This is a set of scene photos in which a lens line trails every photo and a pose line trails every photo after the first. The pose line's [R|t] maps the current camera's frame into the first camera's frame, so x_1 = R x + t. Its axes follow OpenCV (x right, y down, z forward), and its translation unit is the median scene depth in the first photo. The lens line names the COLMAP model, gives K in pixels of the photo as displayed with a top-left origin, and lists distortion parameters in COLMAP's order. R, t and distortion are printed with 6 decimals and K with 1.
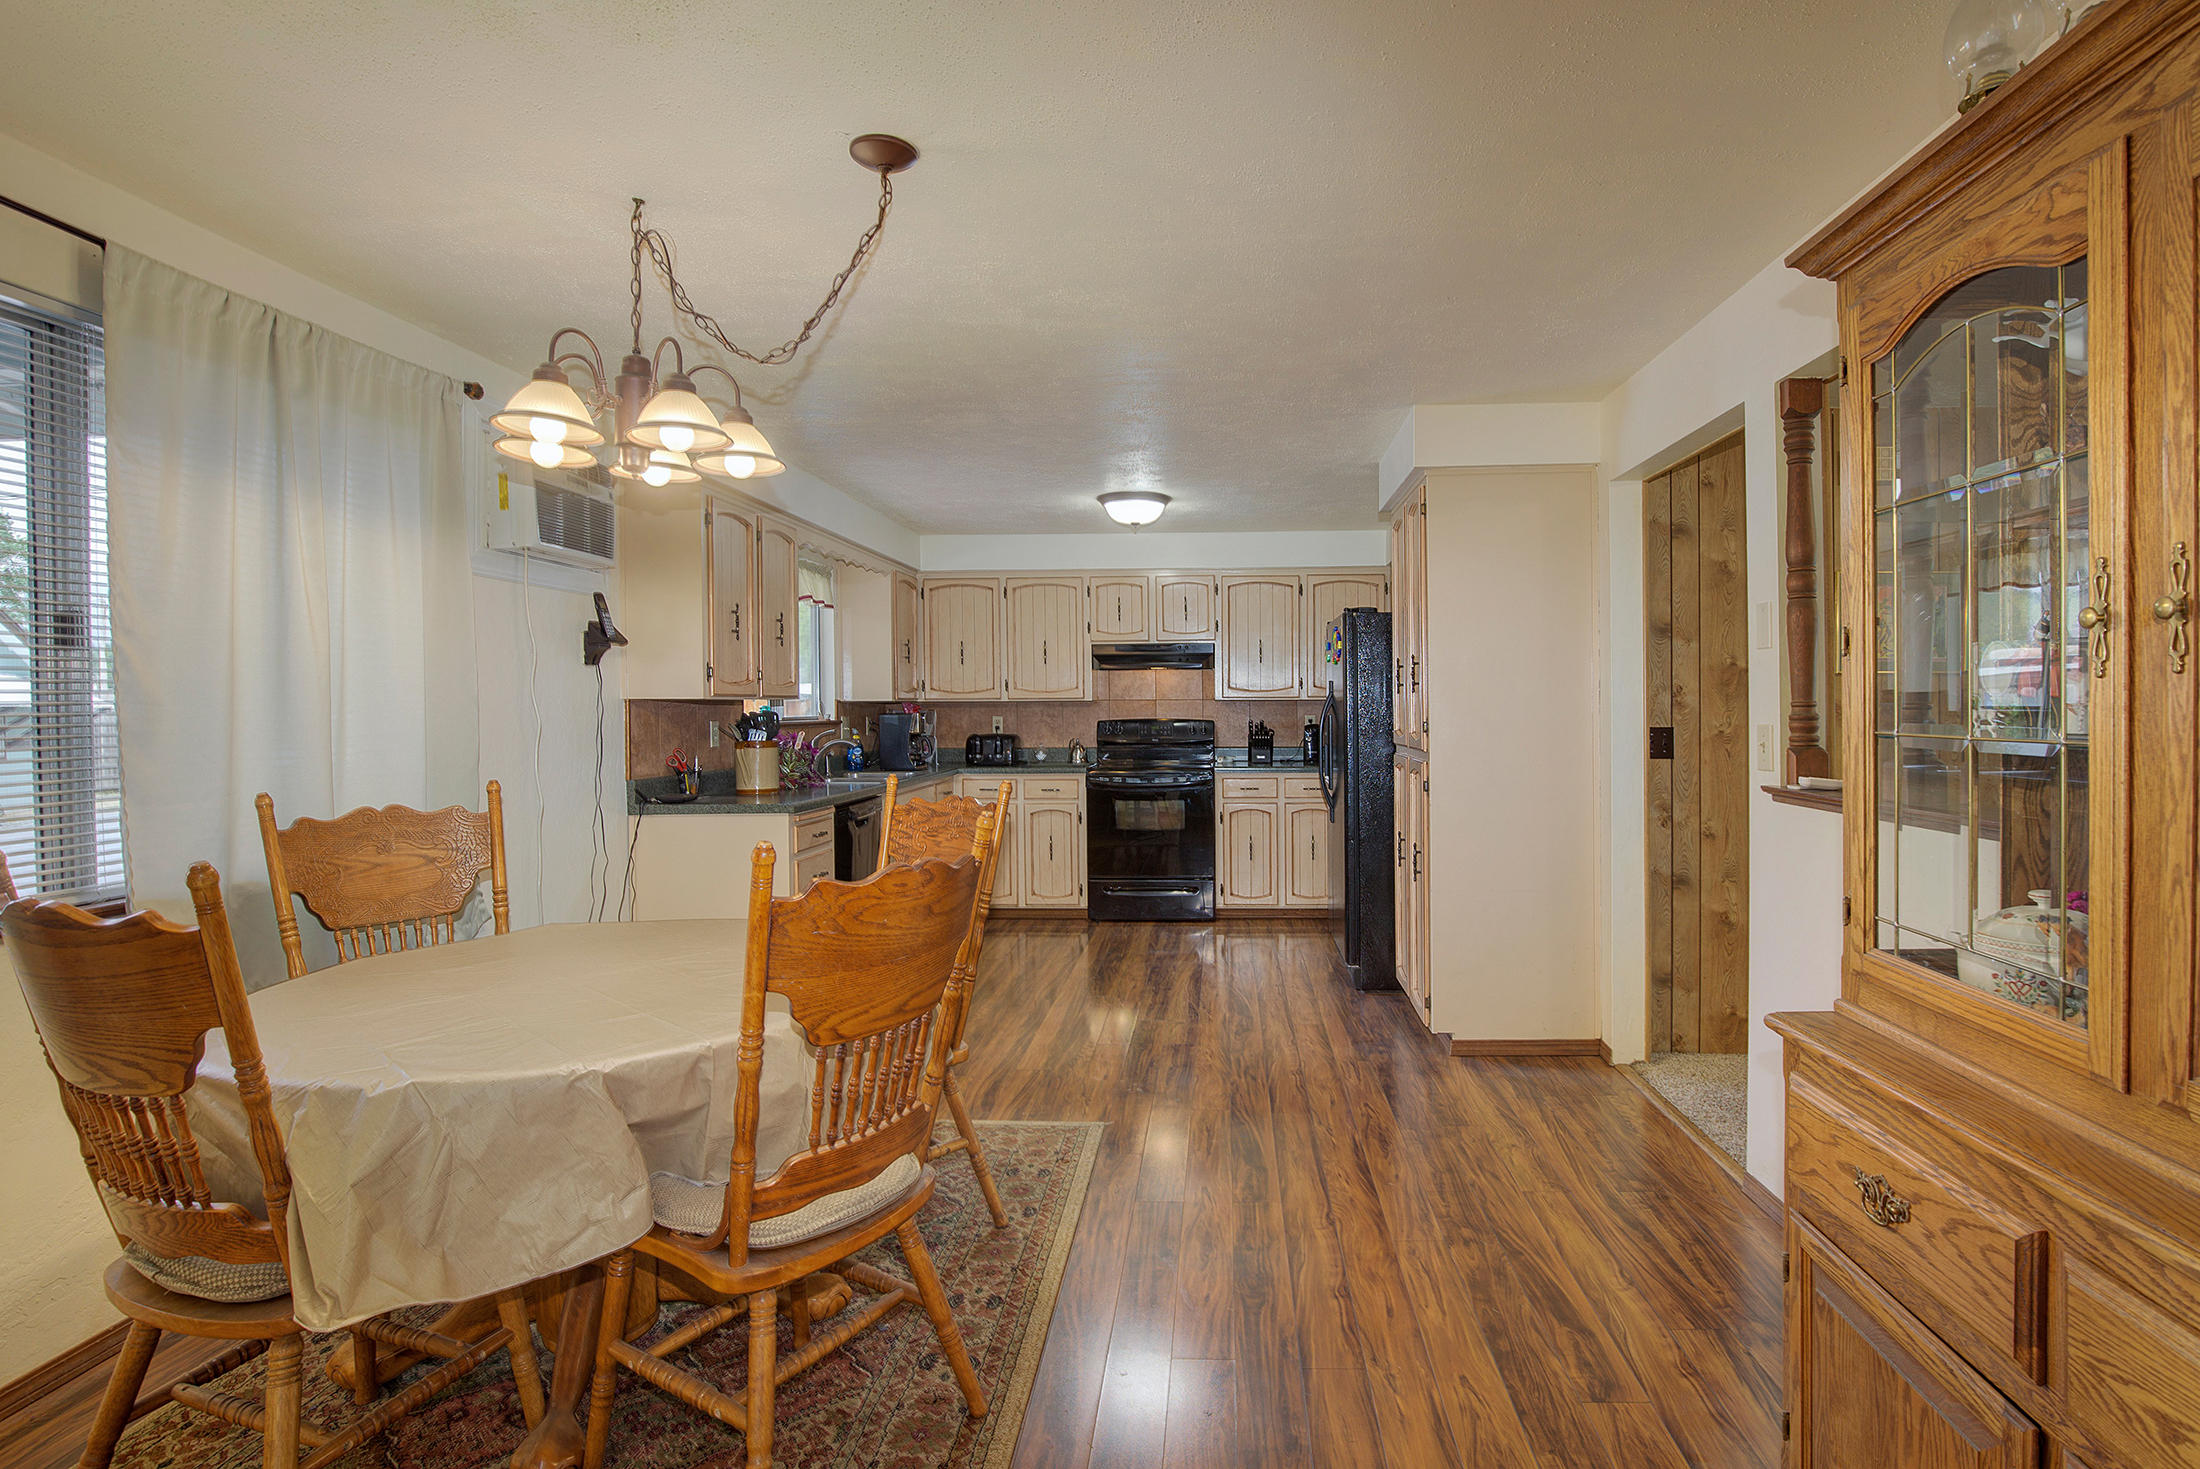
lens RADIAL K [[1077.8, 0, 1099.6], [0, 1077.8, 725.6], [0, 0, 1]] dist [-0.001931, -0.001332]
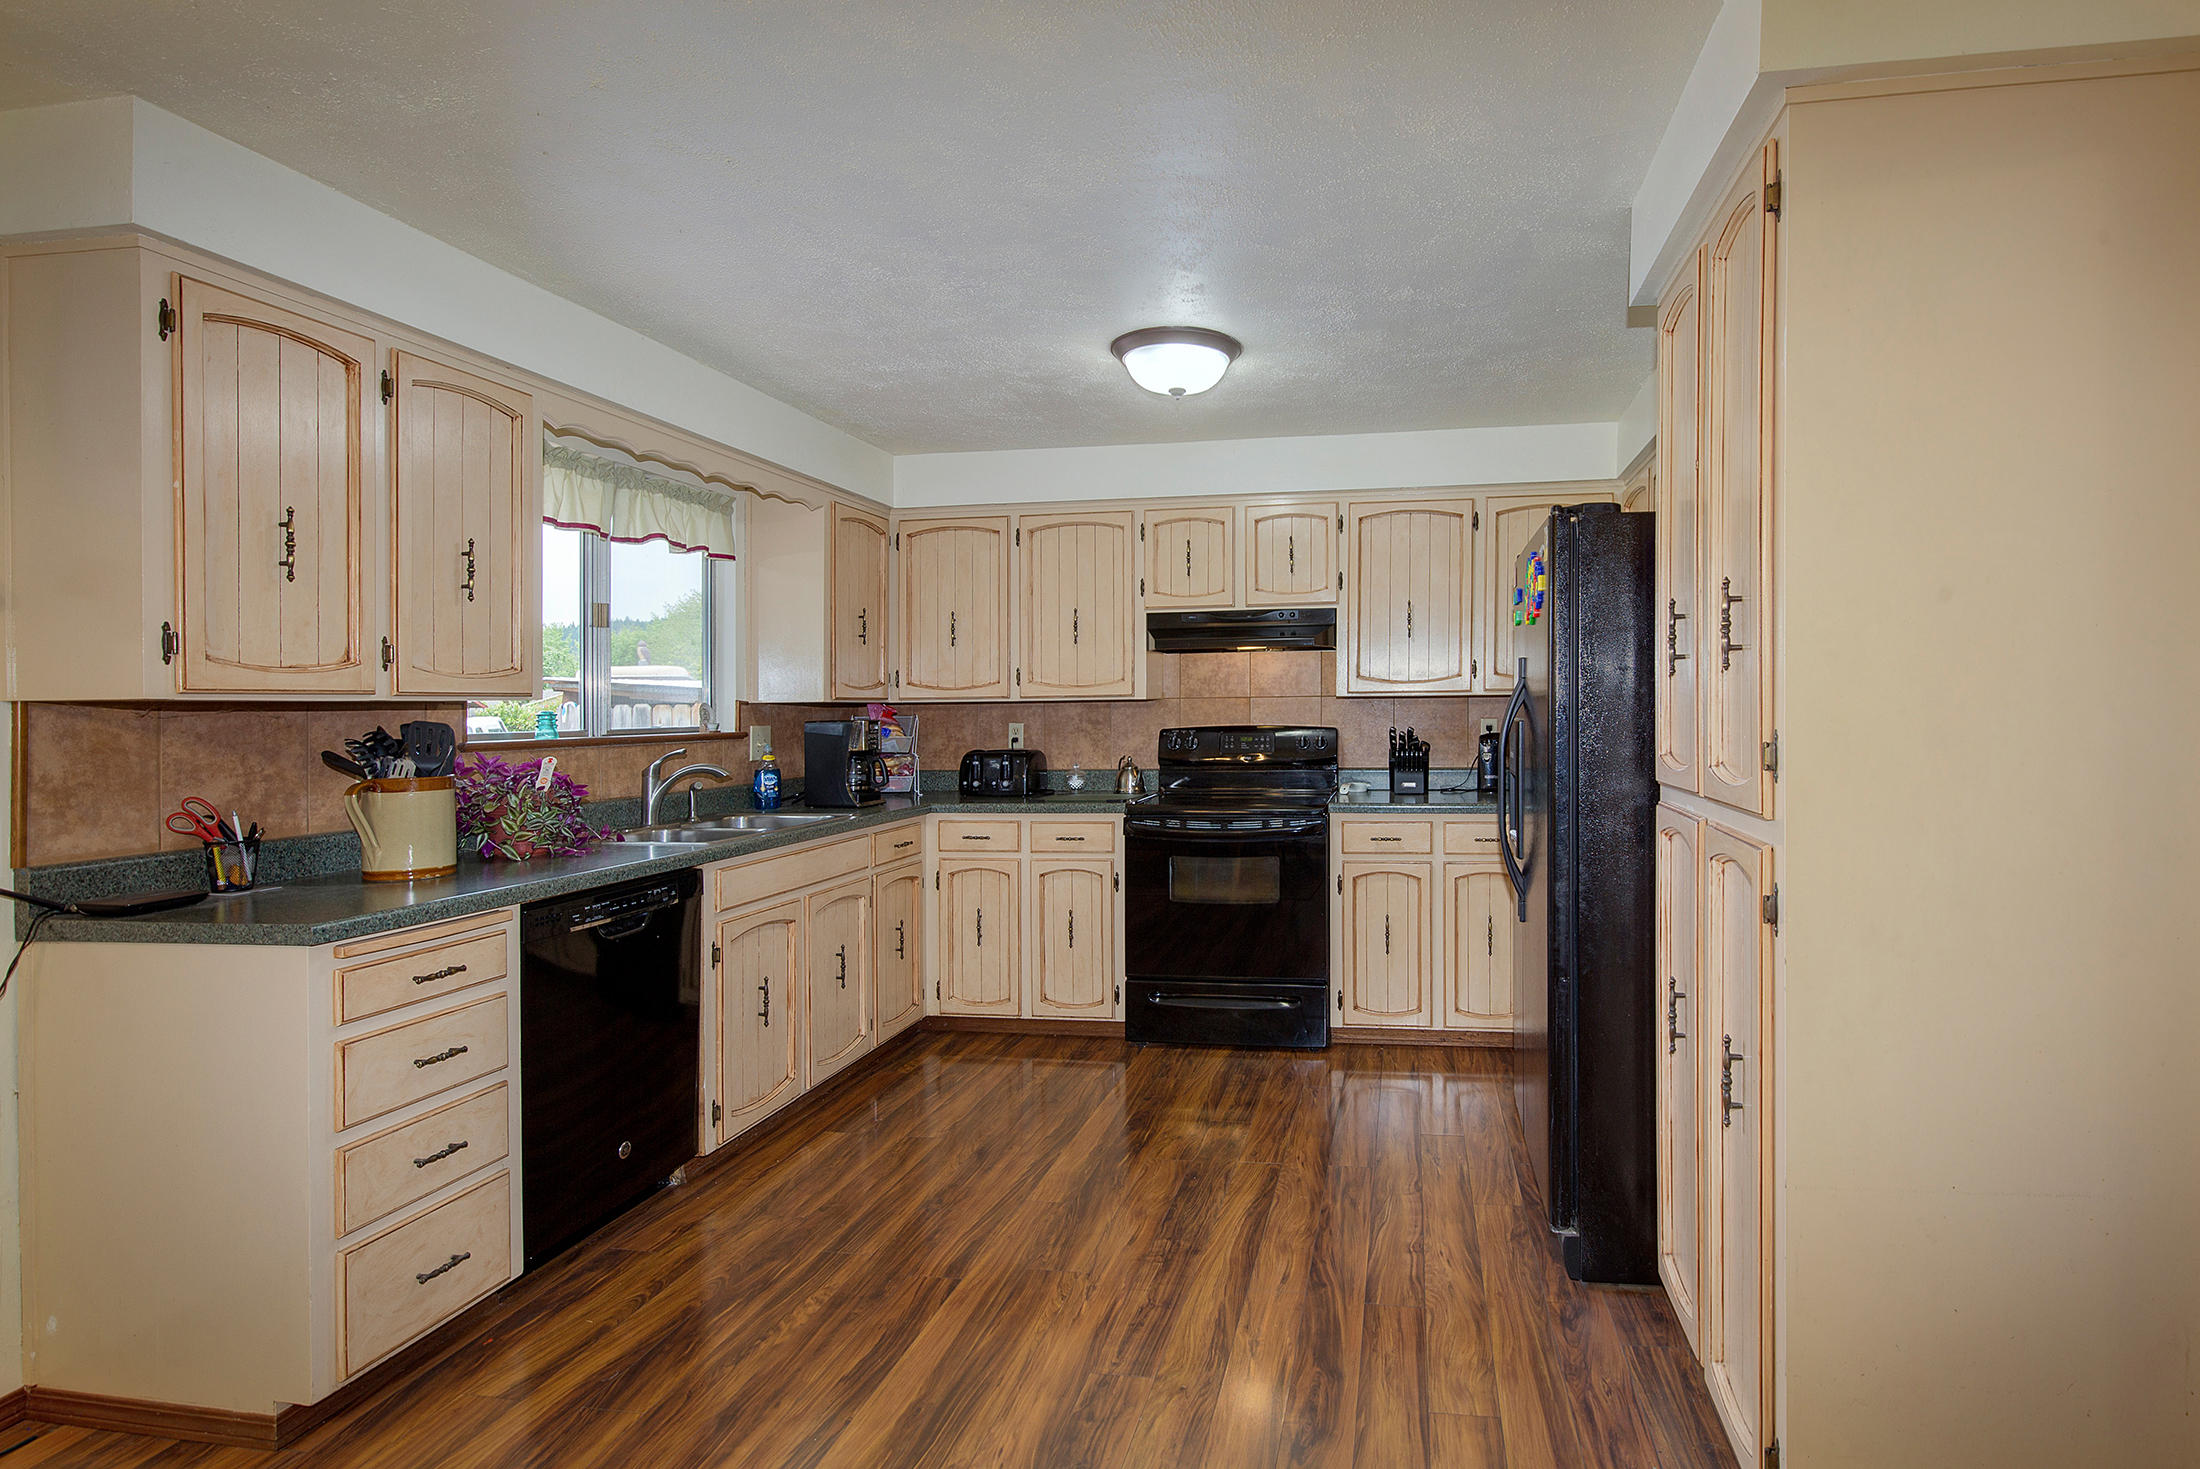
lens RADIAL K [[1077.8, 0, 1146.8], [0, 1077.8, 775.2], [0, 0, 1]] dist [-0.001931, -0.001332]
pose [[0.992248, 0.000936, -0.124274, 0.079446], [0.004711, 0.998970, 0.045134, -0.006679], [0.124188, -0.045369, 0.991221, 0.368646]]
